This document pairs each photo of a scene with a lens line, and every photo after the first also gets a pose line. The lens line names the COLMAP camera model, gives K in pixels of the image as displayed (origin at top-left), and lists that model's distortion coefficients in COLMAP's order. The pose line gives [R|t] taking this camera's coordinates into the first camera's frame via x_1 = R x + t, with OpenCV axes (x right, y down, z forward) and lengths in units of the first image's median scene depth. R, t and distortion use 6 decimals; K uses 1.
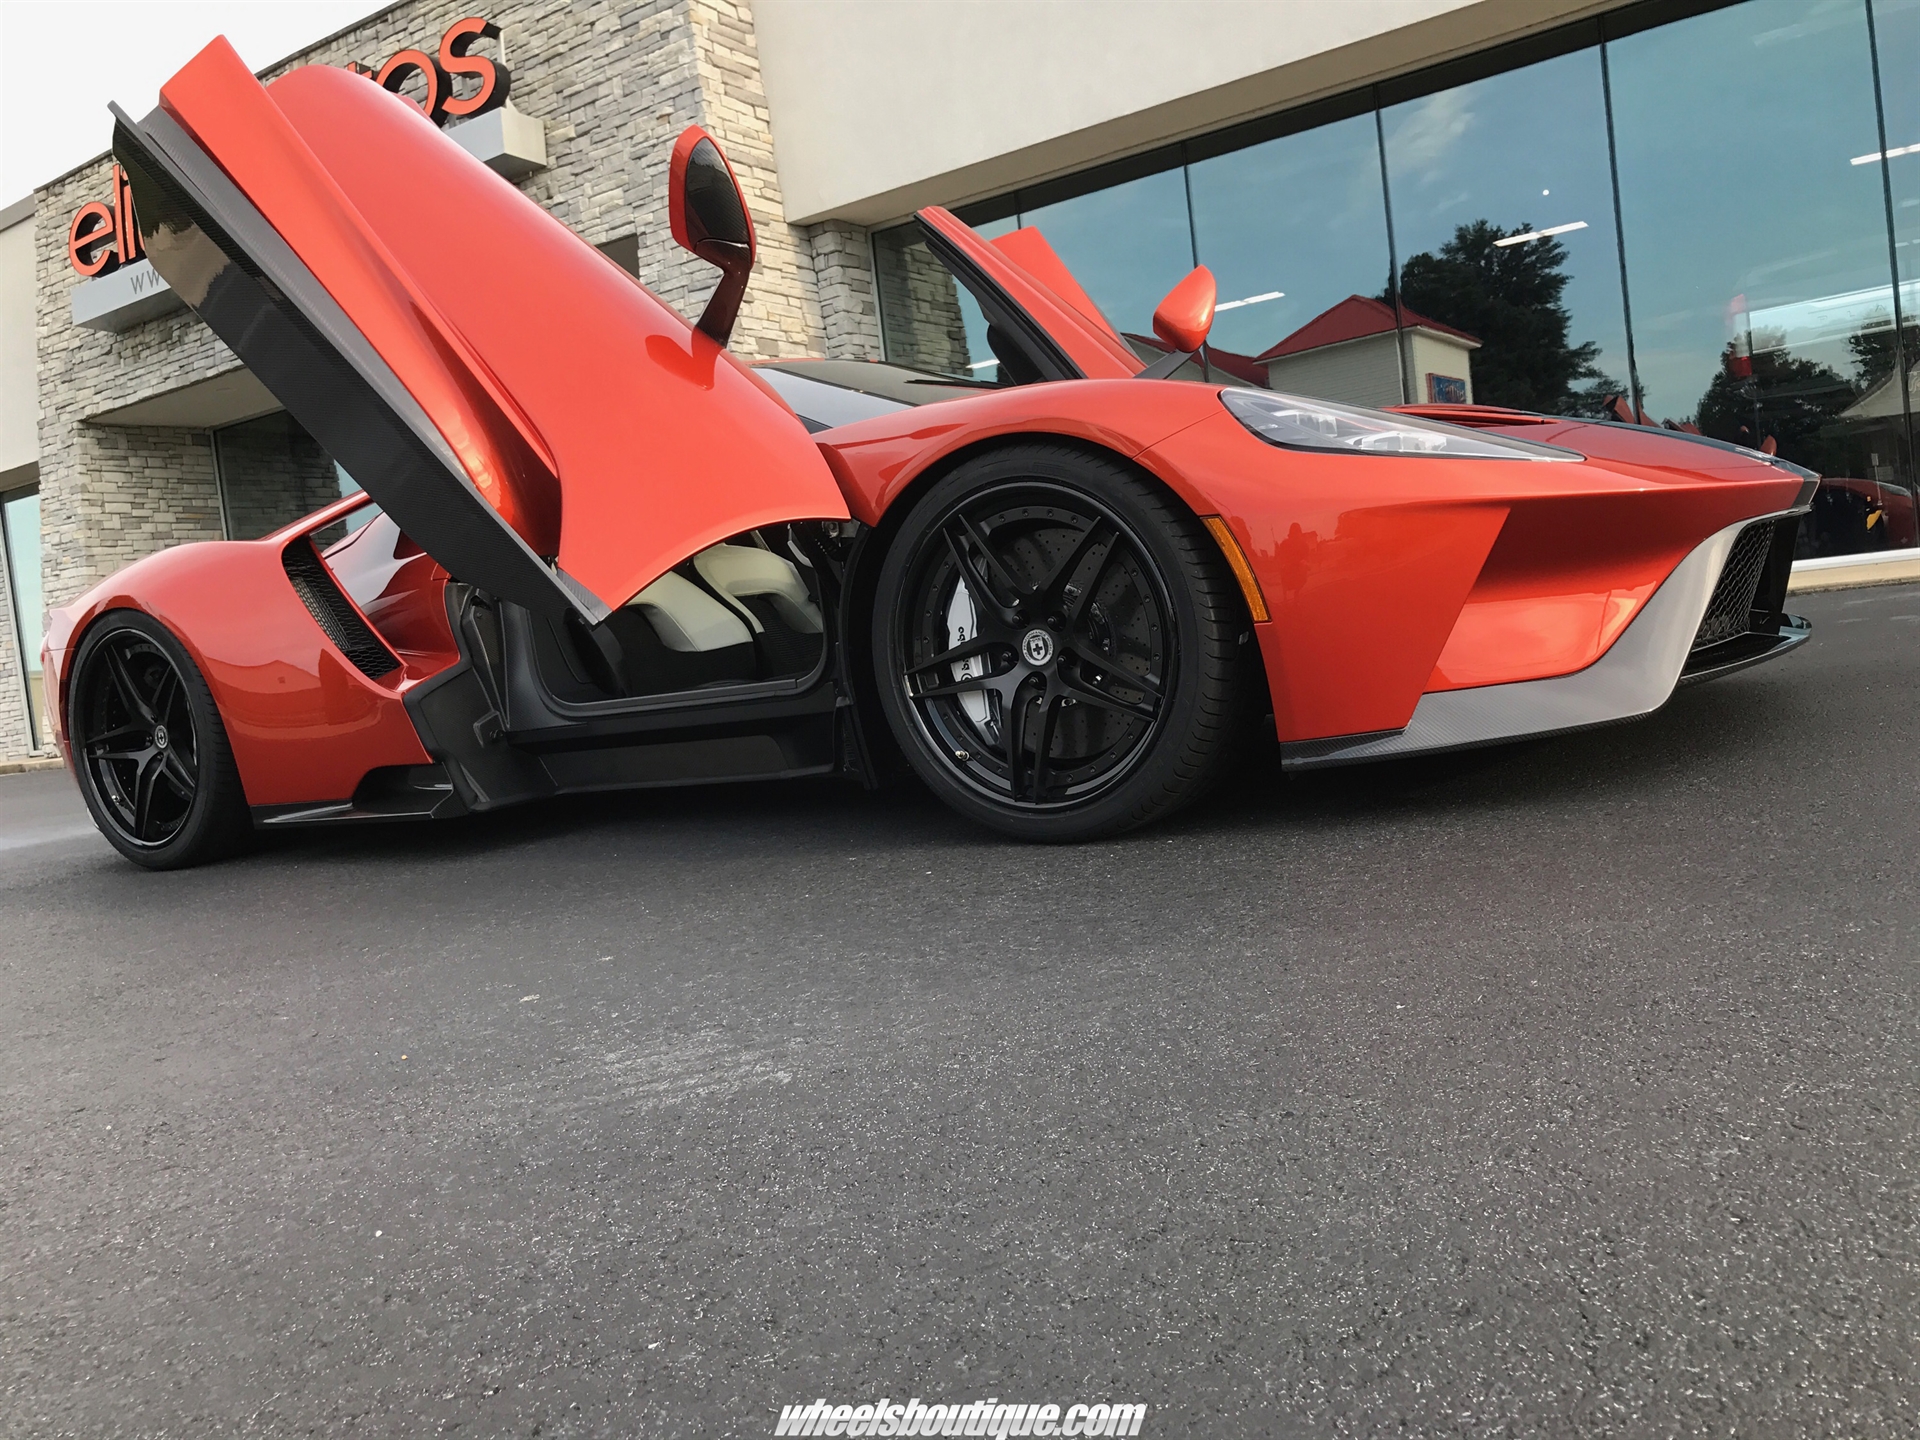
lens RADIAL K [[1579.5, 0, 955.1], [0, 1579.5, 684.5], [0, 0, 1]] dist [0.189957, -0.361943]
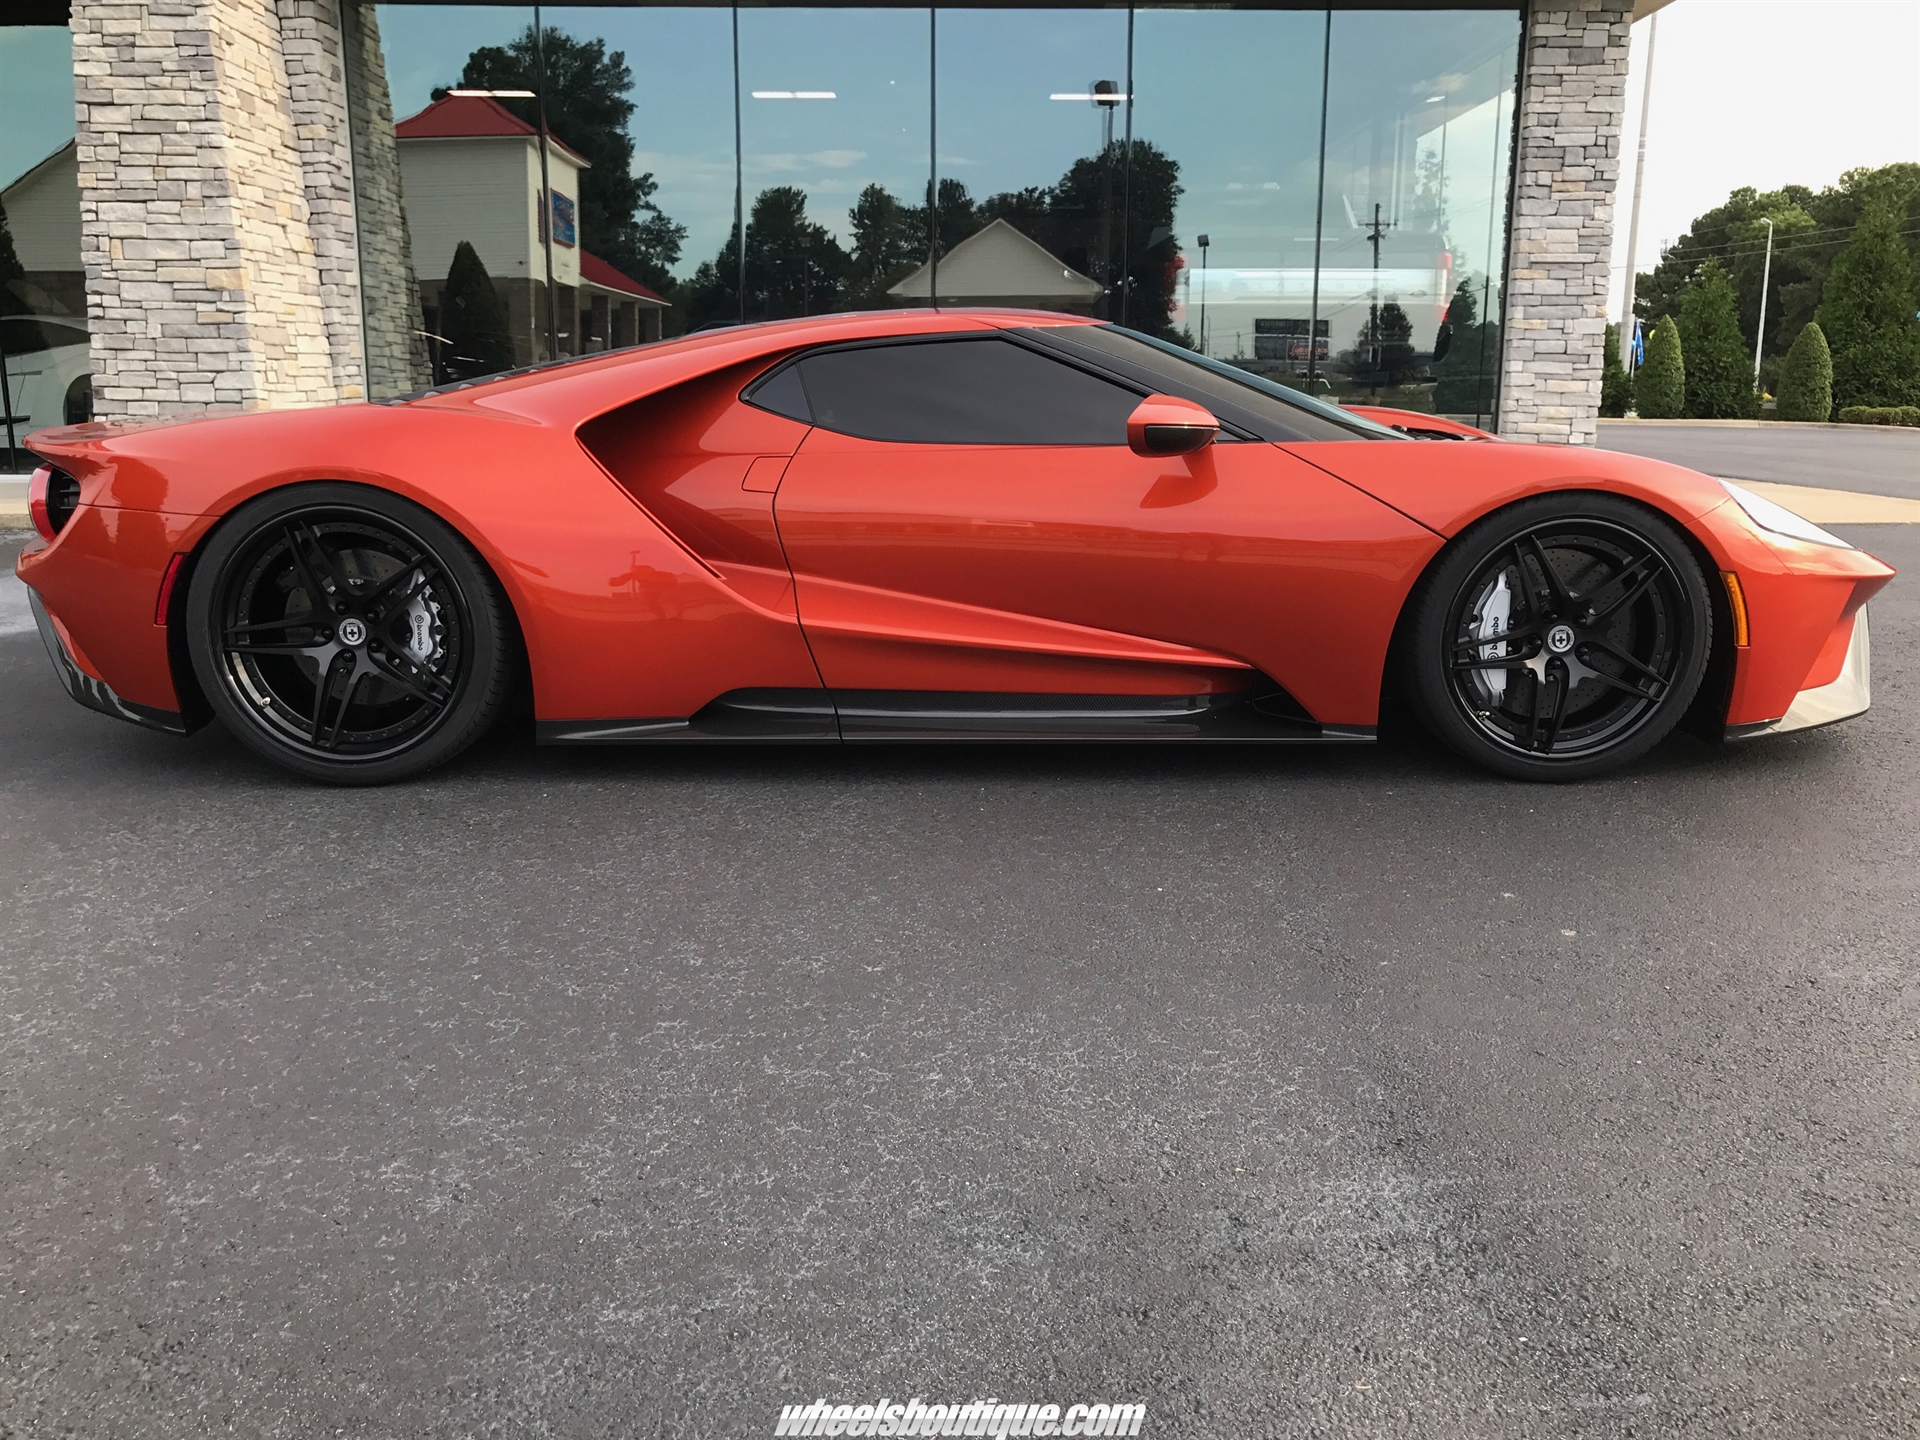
lens RADIAL K [[1602.4, 0, 960.0], [0, 1602.4, 720.0], [0, 0, 1]] dist [-0.009051, 0.050029]
pose [[0.815541, -0.001421, 0.578697, -0.295121], [-0.081294, 0.989800, 0.116996, -0.018927], [-0.572960, -0.142460, 0.807107, 0.054784]]
